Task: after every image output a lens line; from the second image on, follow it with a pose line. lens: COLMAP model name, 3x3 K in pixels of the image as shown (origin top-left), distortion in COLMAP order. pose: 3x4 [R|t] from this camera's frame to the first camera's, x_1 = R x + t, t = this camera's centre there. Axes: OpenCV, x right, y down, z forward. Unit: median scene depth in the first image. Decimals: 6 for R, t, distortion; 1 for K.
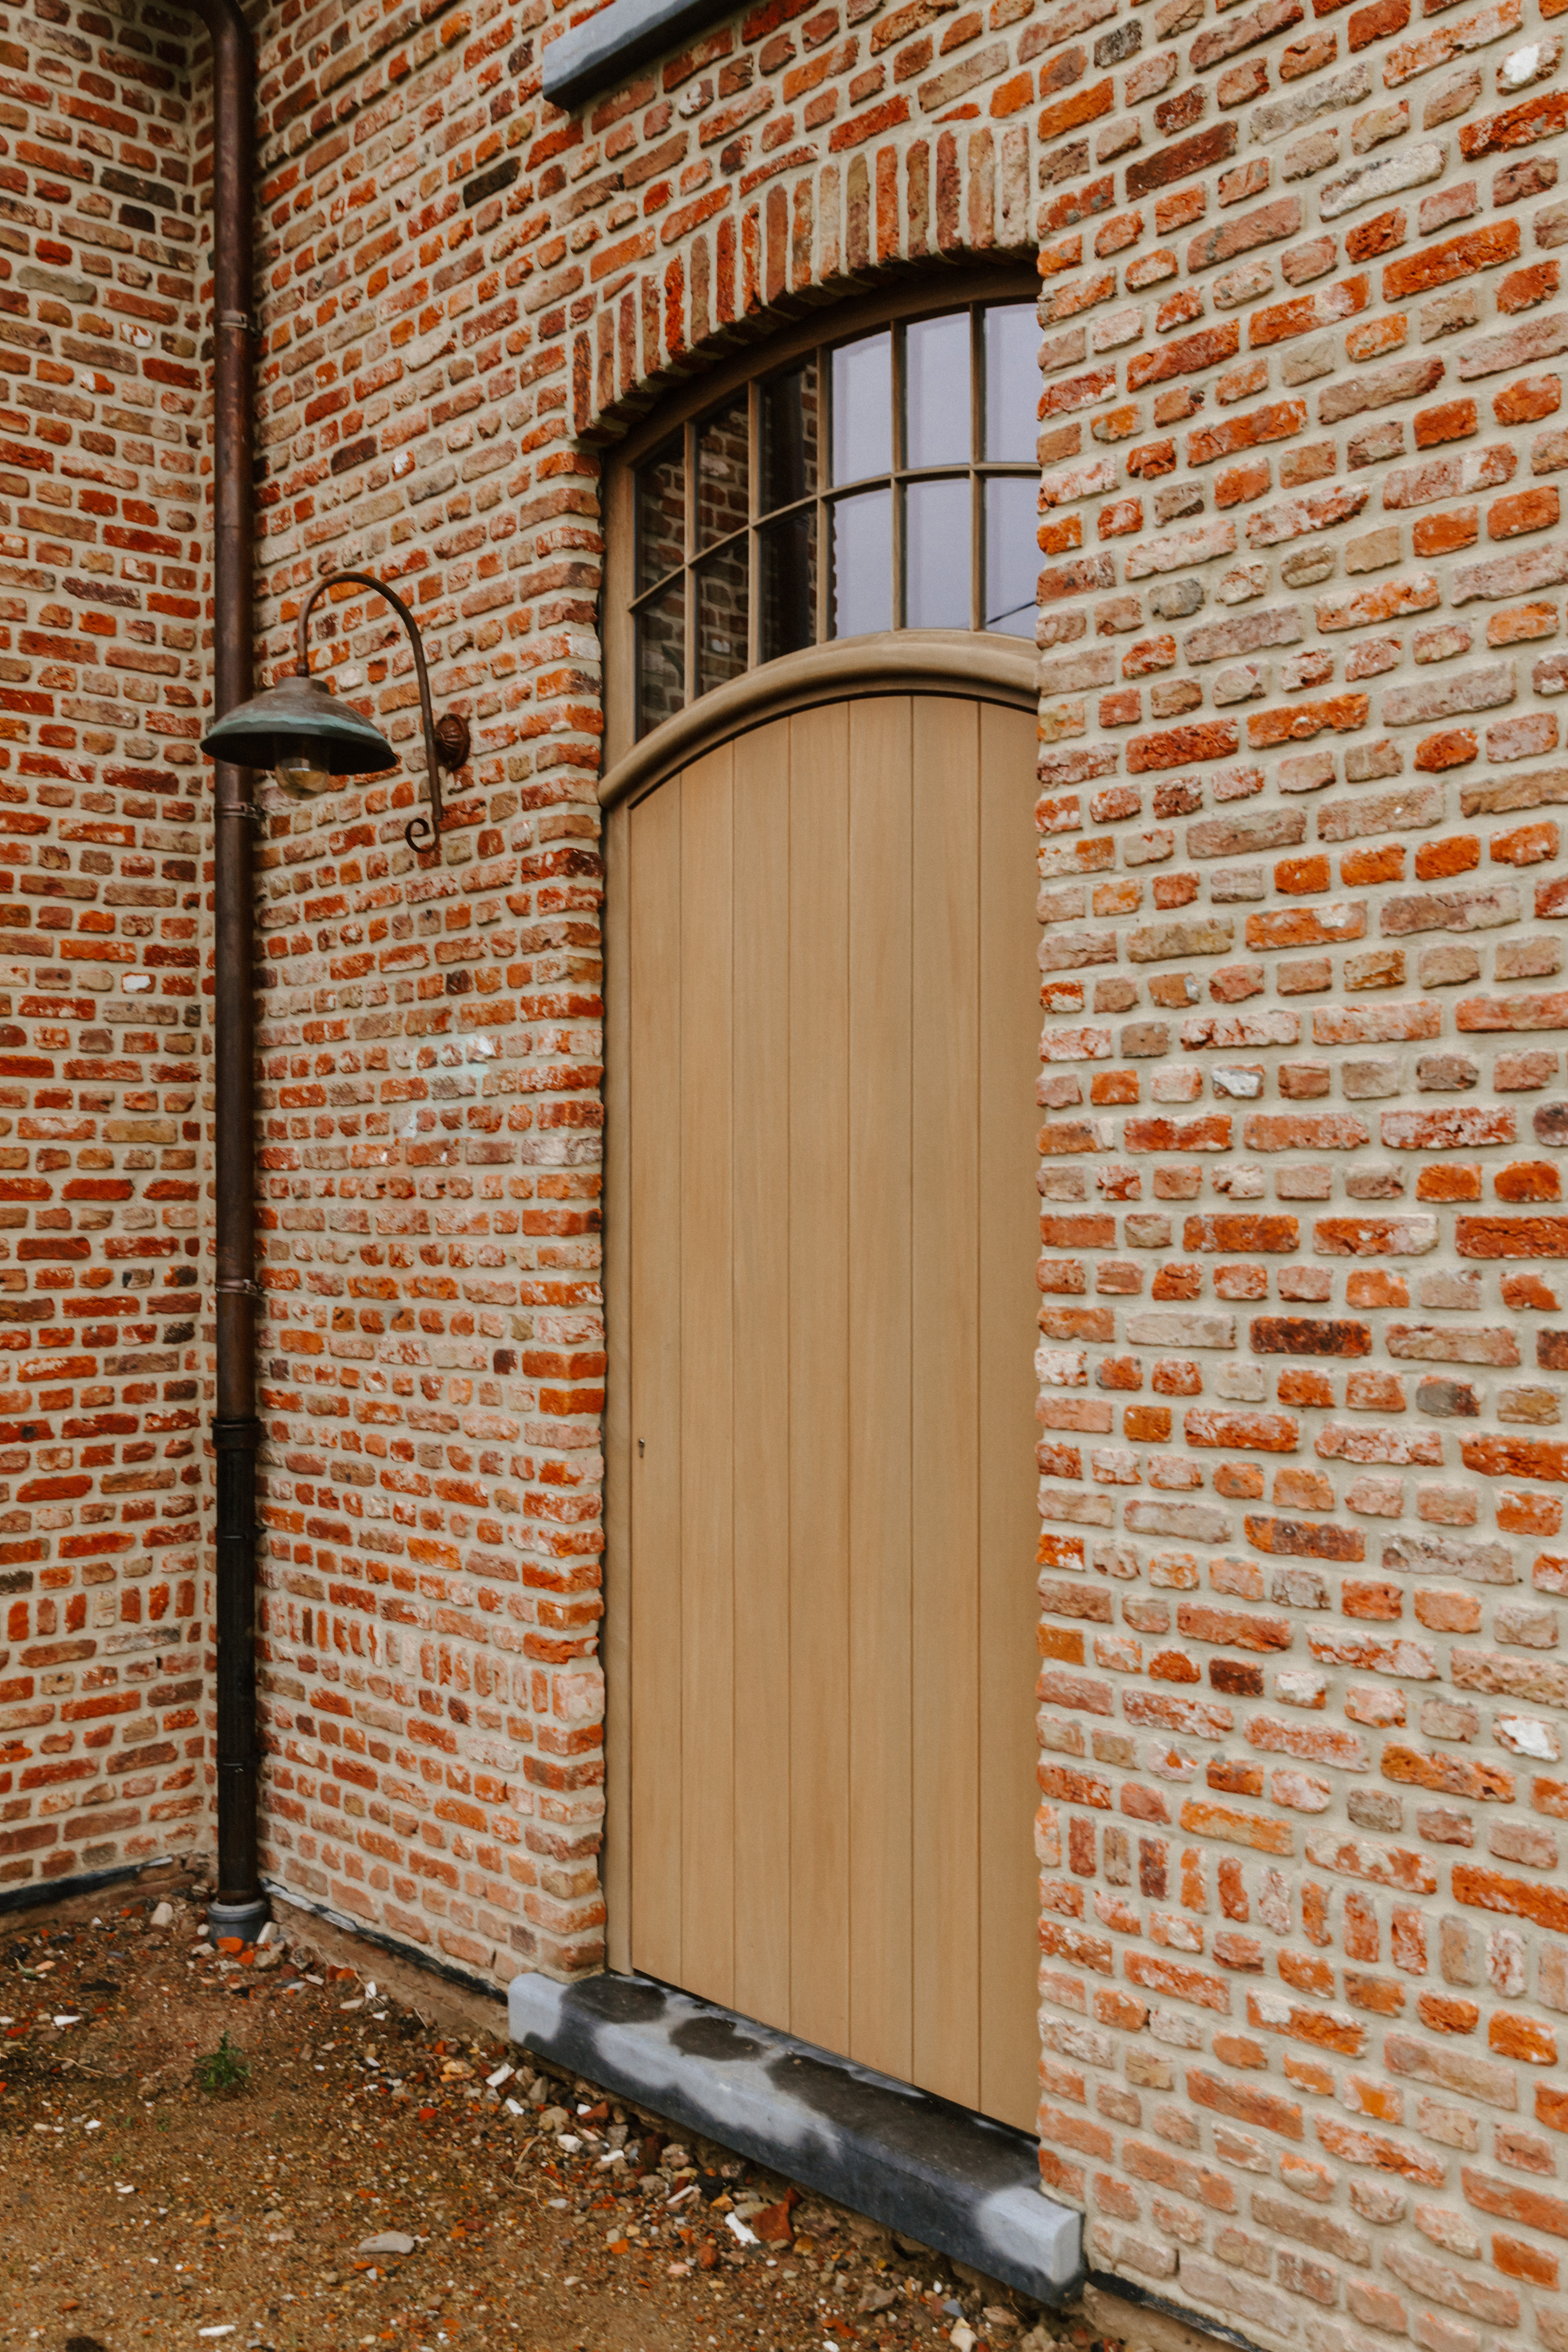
lens RADIAL K [[2099.3, 0, 784.0], [0, 2099.3, 1176.0], [0, 0, 1]] dist [0.008128, -0.007134]
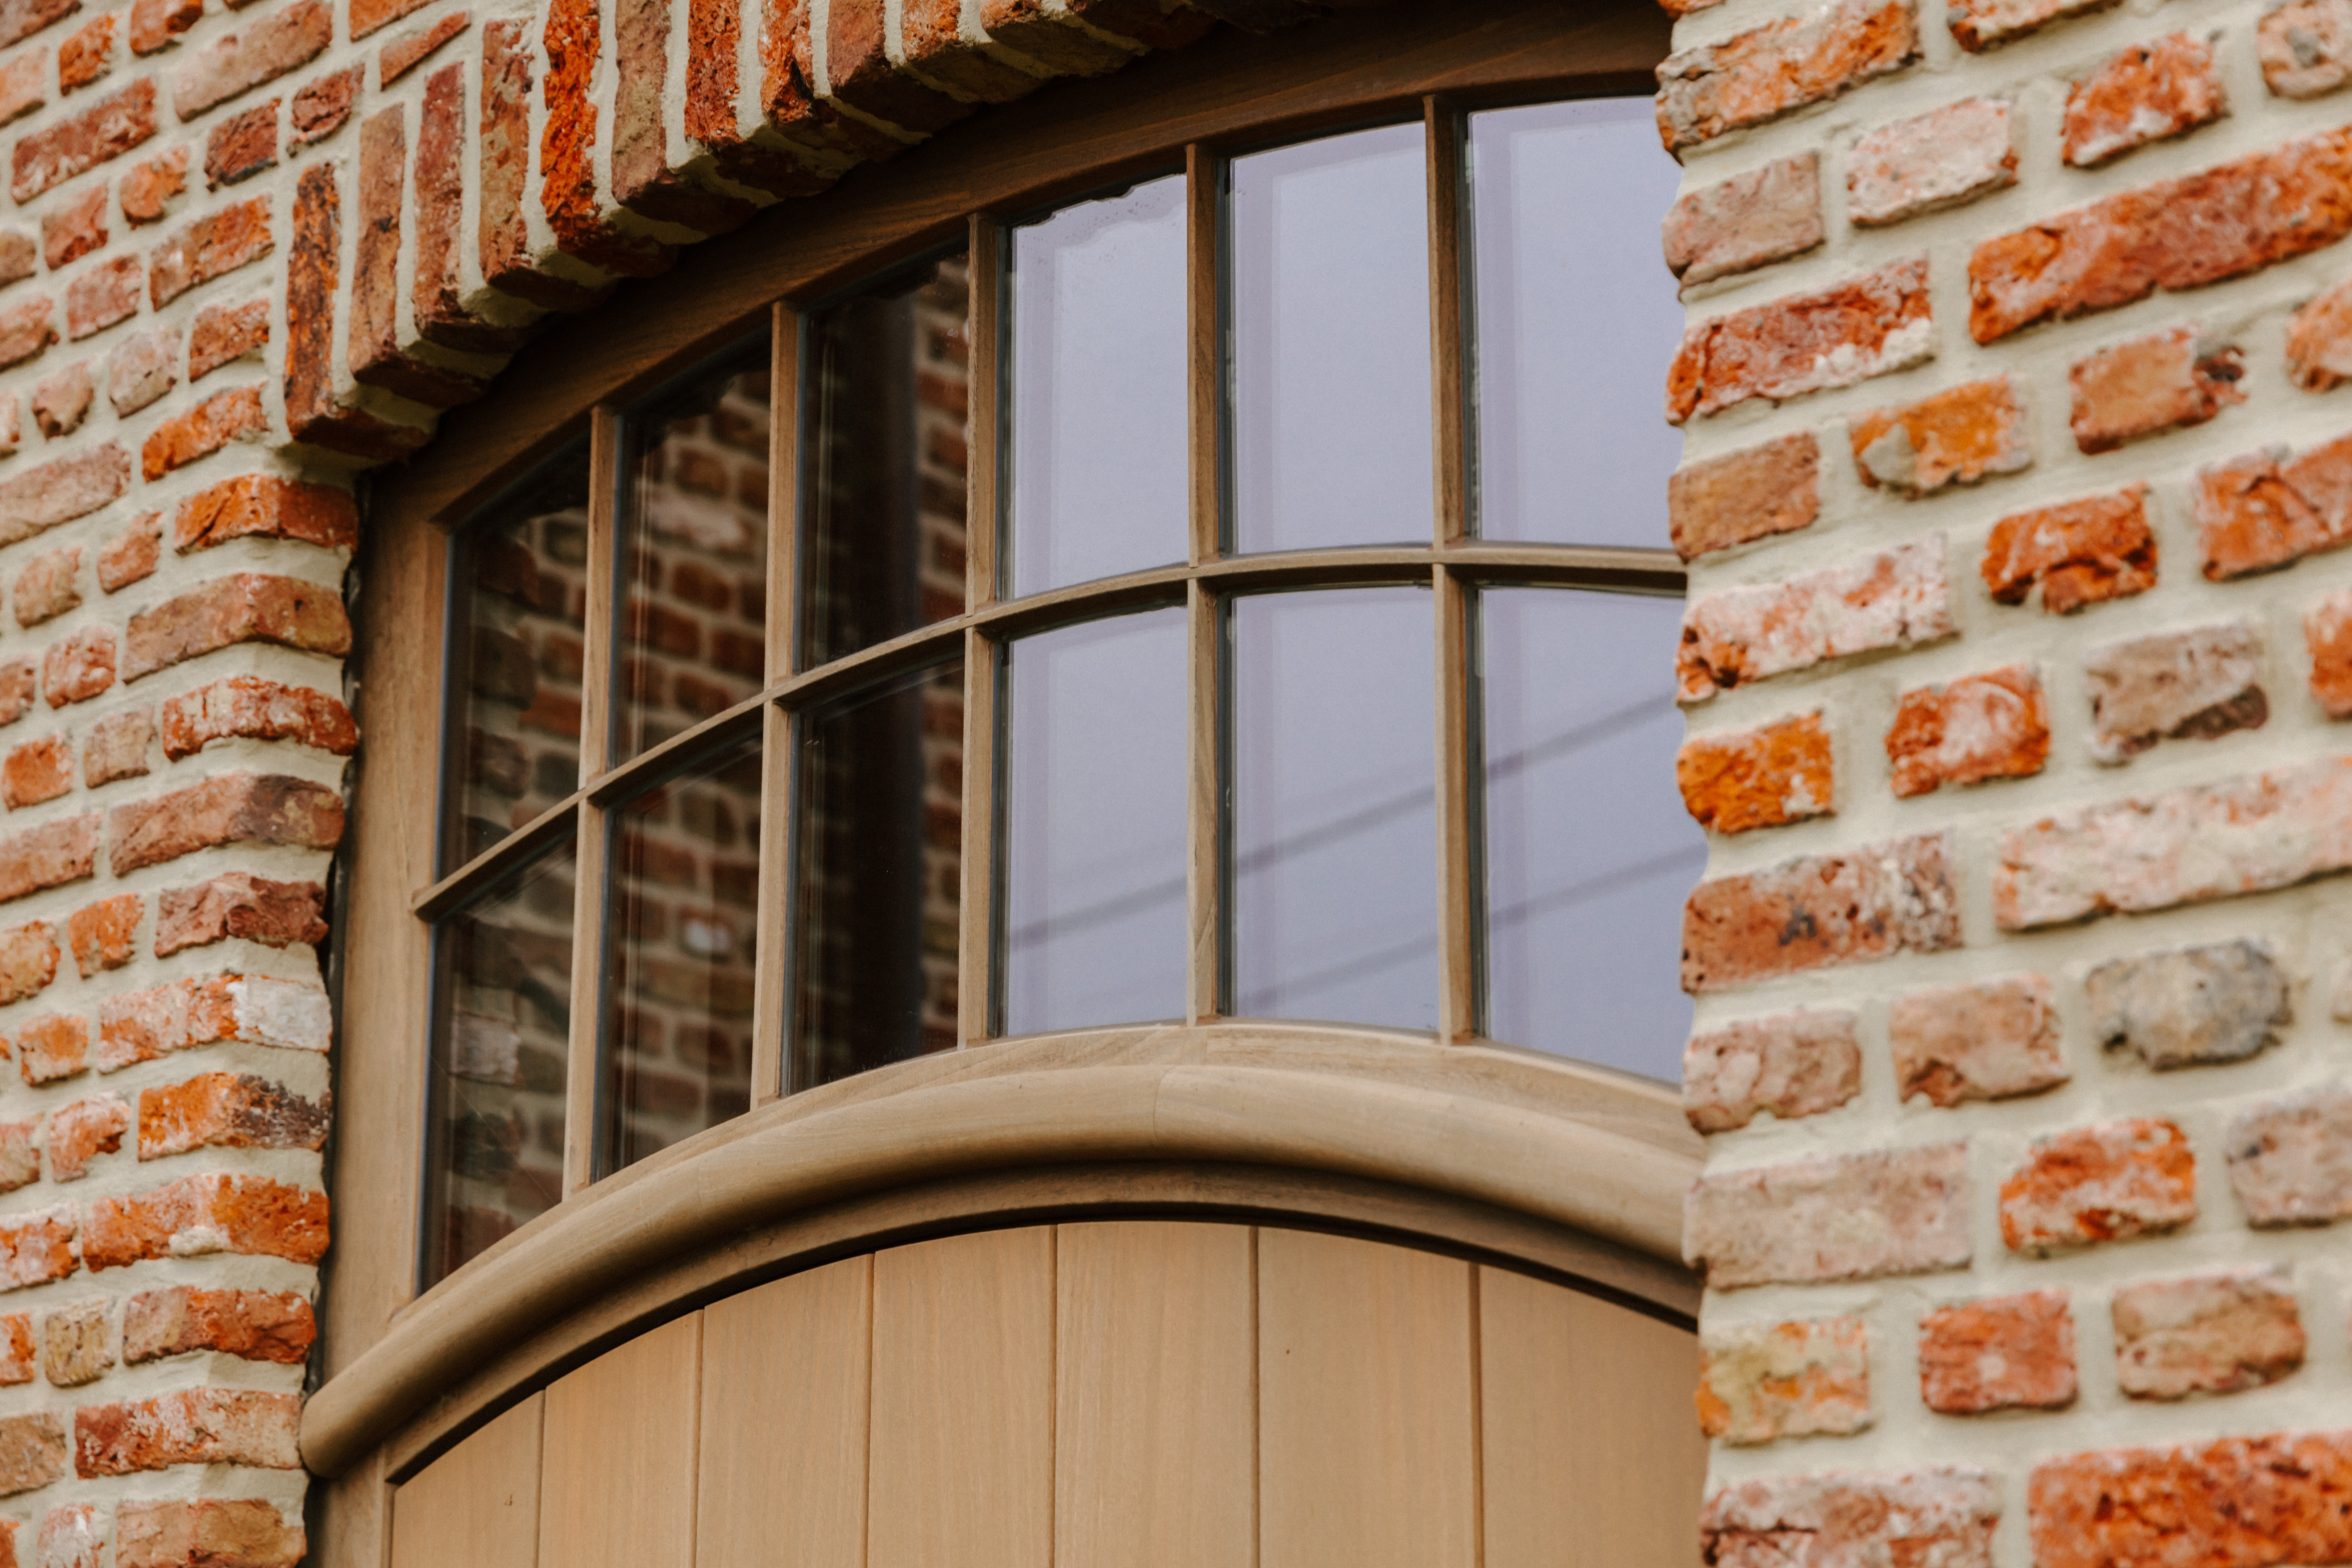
lens RADIAL K [[4089.3, 0, 1176.0], [0, 4089.3, 784.0], [0, 0, 1]] dist [0.033216, 0.016180]
pose [[0.997076, 0.020048, 0.073742, 0.001283], [-0.000413, 0.966374, -0.257141, -0.120987], [-0.076418, 0.256359, 0.963556, 0.346450]]
